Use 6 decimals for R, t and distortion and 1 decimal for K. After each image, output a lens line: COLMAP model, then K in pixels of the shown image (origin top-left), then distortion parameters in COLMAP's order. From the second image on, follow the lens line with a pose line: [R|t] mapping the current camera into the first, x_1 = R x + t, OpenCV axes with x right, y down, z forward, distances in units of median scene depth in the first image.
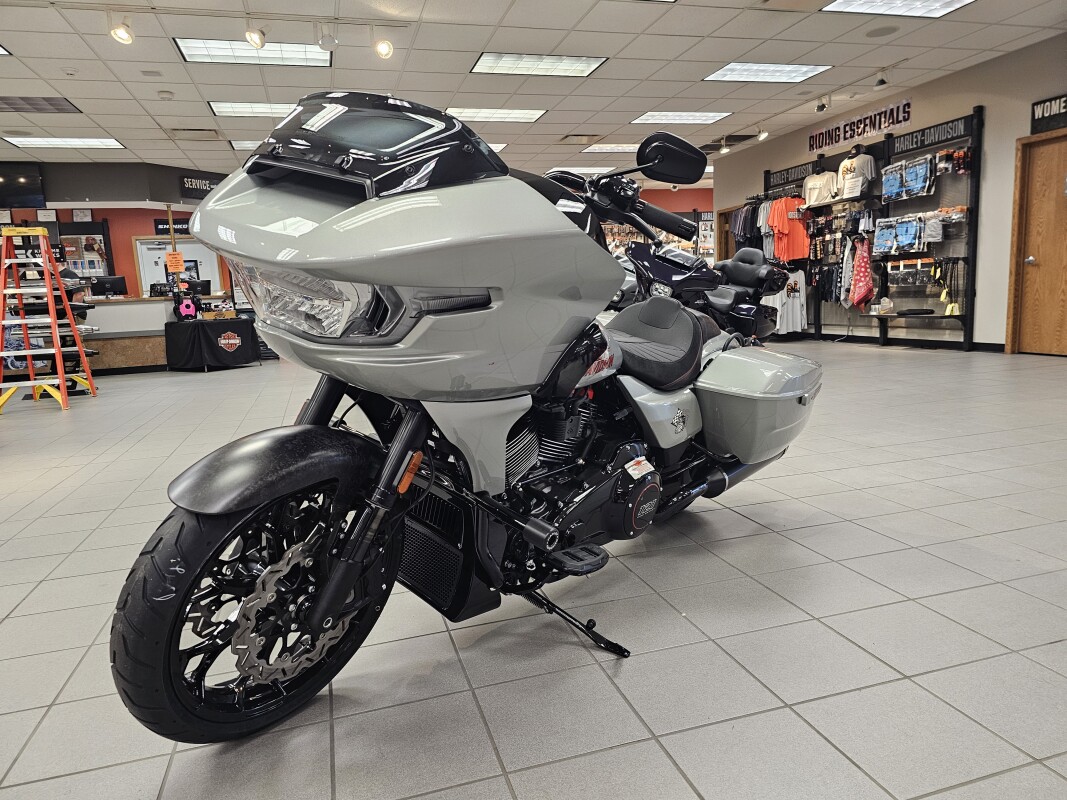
lens RADIAL K [[724.8, 0, 530.9], [0, 724.8, 397.3], [0, 0, 1]] dist [0.022952, -0.022911]
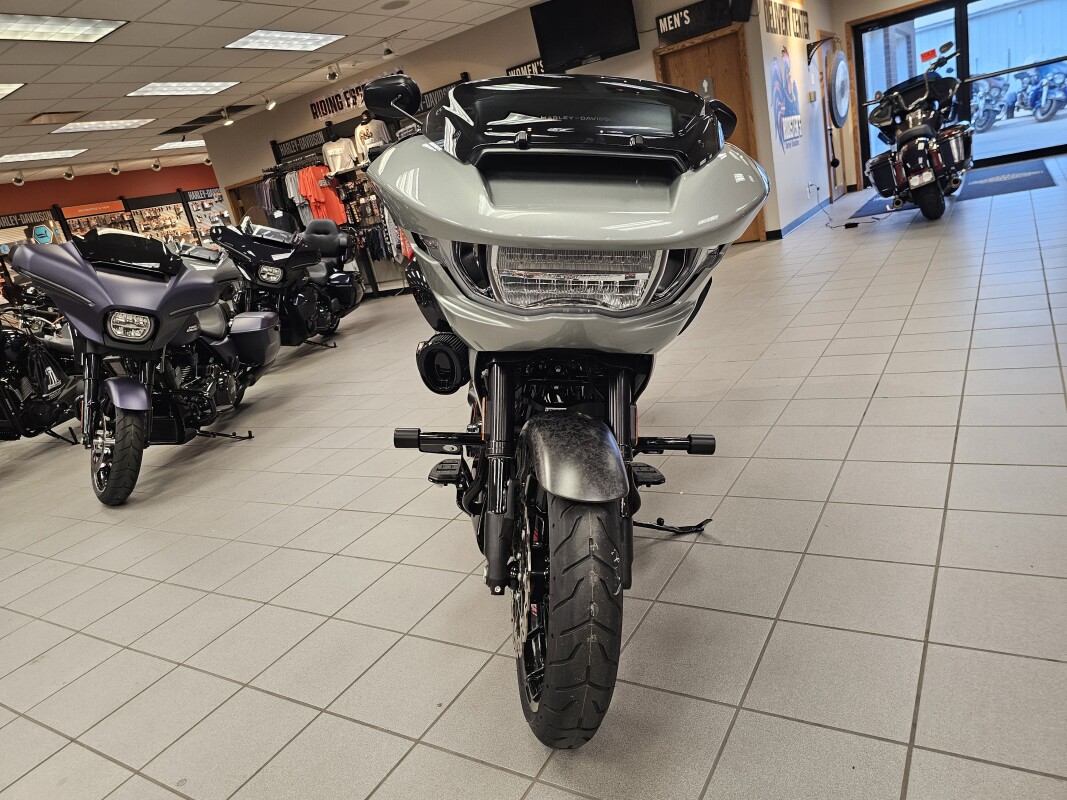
lens RADIAL K [[724.8, 0, 527.4], [0, 724.8, 405.9], [0, 0, 1]] dist [0.022952, -0.022911]
pose [[0.761322, -0.281032, 0.584303, -0.110155], [0.252362, 0.958557, 0.132219, -0.012876], [-0.597245, 0.046795, 0.800692, 0.024190]]
